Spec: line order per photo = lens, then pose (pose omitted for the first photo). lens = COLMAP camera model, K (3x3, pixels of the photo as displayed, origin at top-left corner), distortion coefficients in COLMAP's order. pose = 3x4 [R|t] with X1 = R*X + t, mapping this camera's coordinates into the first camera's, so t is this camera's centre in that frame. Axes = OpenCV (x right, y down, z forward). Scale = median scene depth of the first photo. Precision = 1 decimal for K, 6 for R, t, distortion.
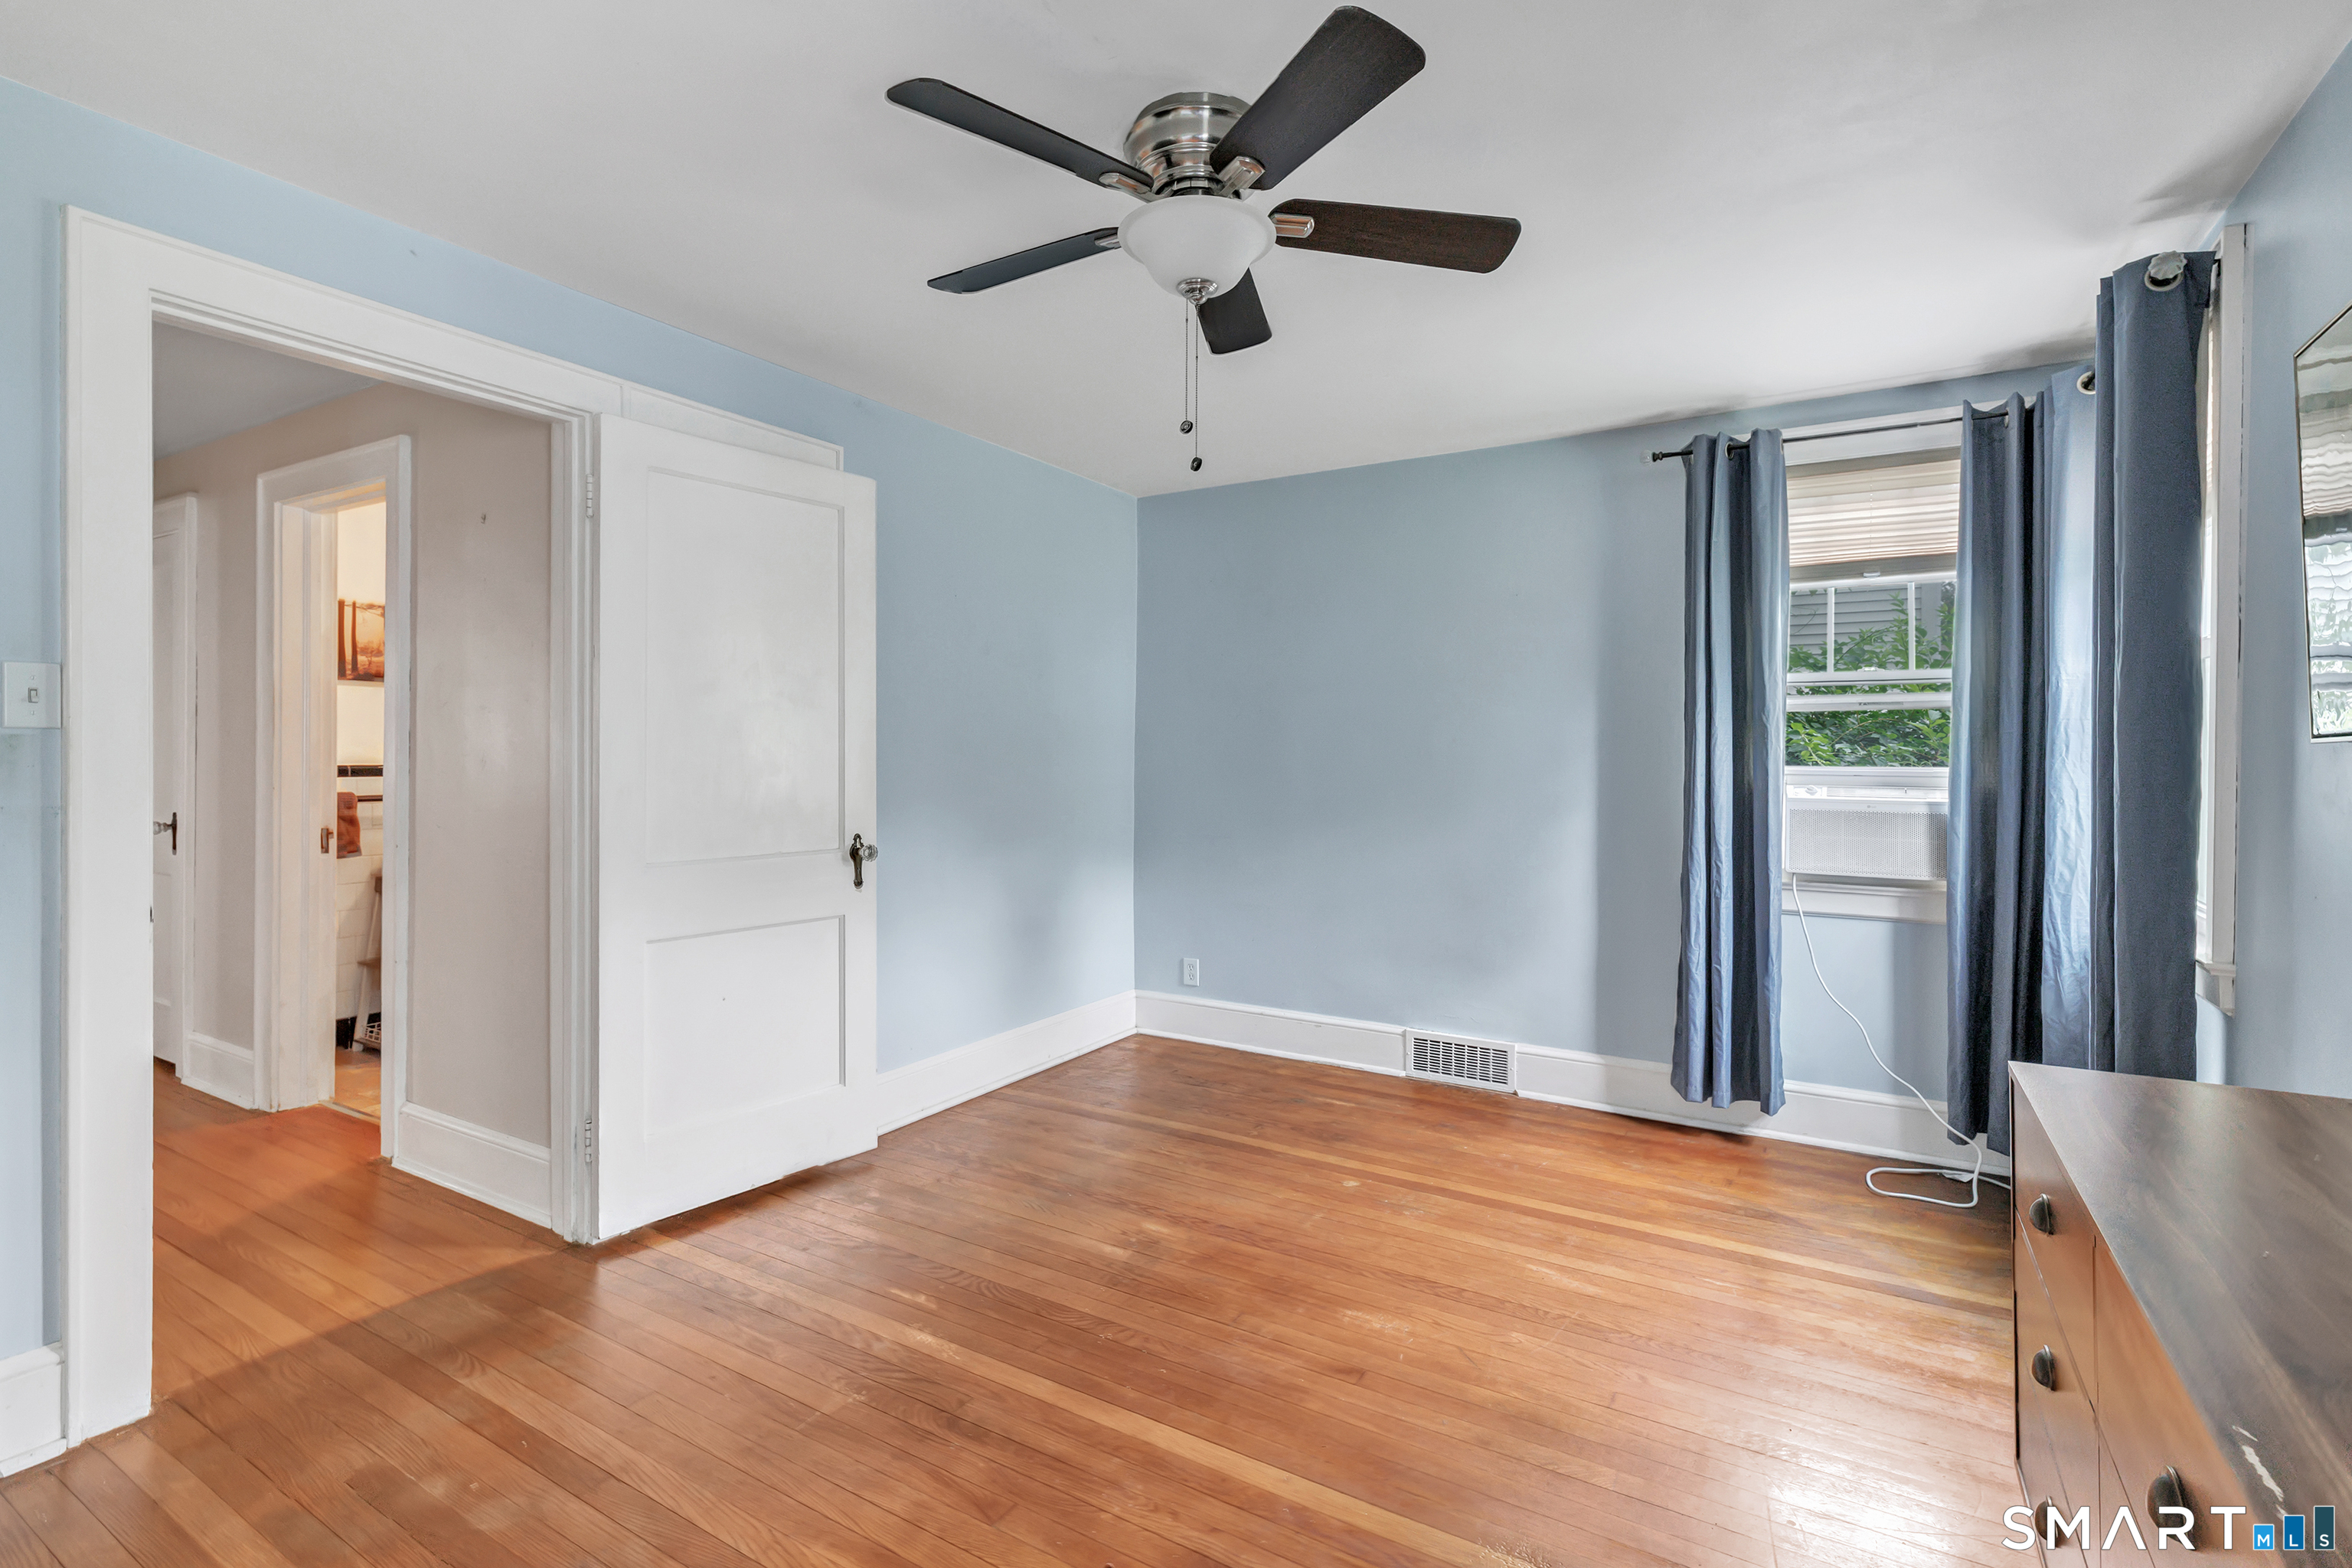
lens RADIAL K [[1051.2, 0, 1156.0], [0, 1051.2, 743.0], [0, 0, 1]] dist [0.000989, 0.000201]
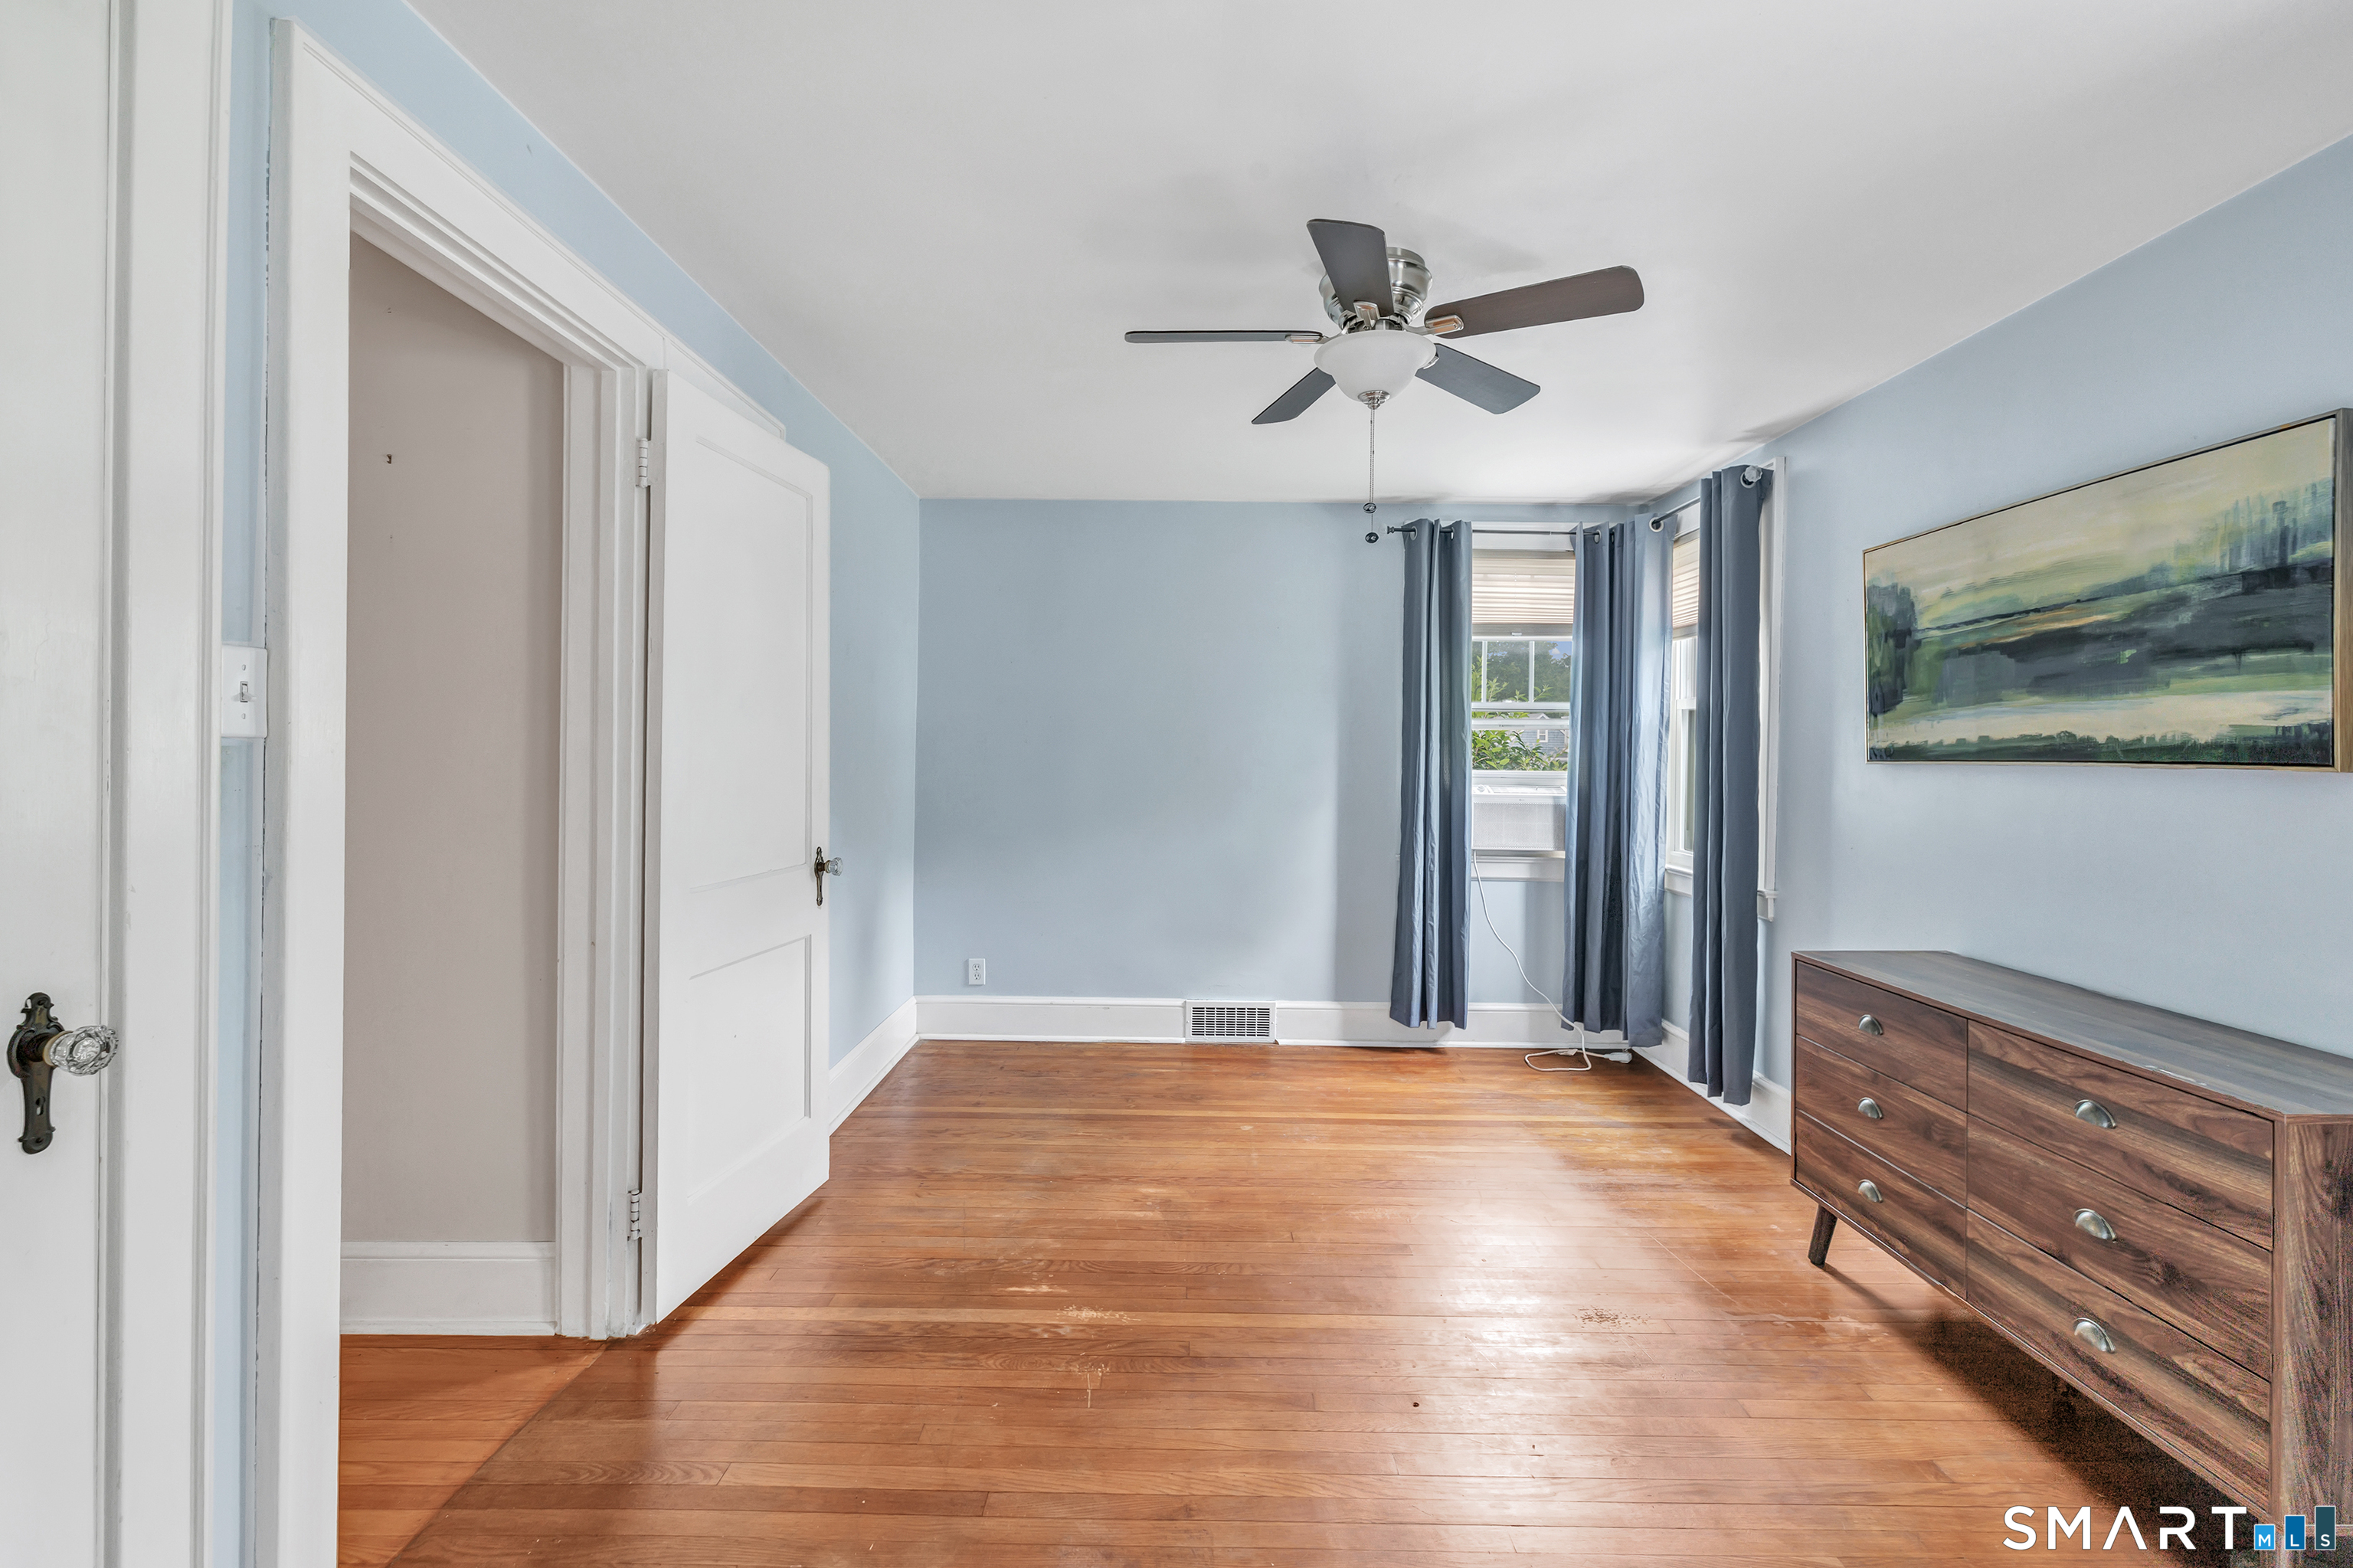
lens RADIAL K [[1080.7, 0, 1175.3], [0, 1080.7, 742.3], [0, 0, 1]] dist [0.001131, 0.000232]
pose [[0.848794, 0.012213, 0.528582, -0.469453], [-0.015454, 0.999879, 0.001713, -0.011733], [-0.528497, -0.009623, 0.848880, 0.018330]]
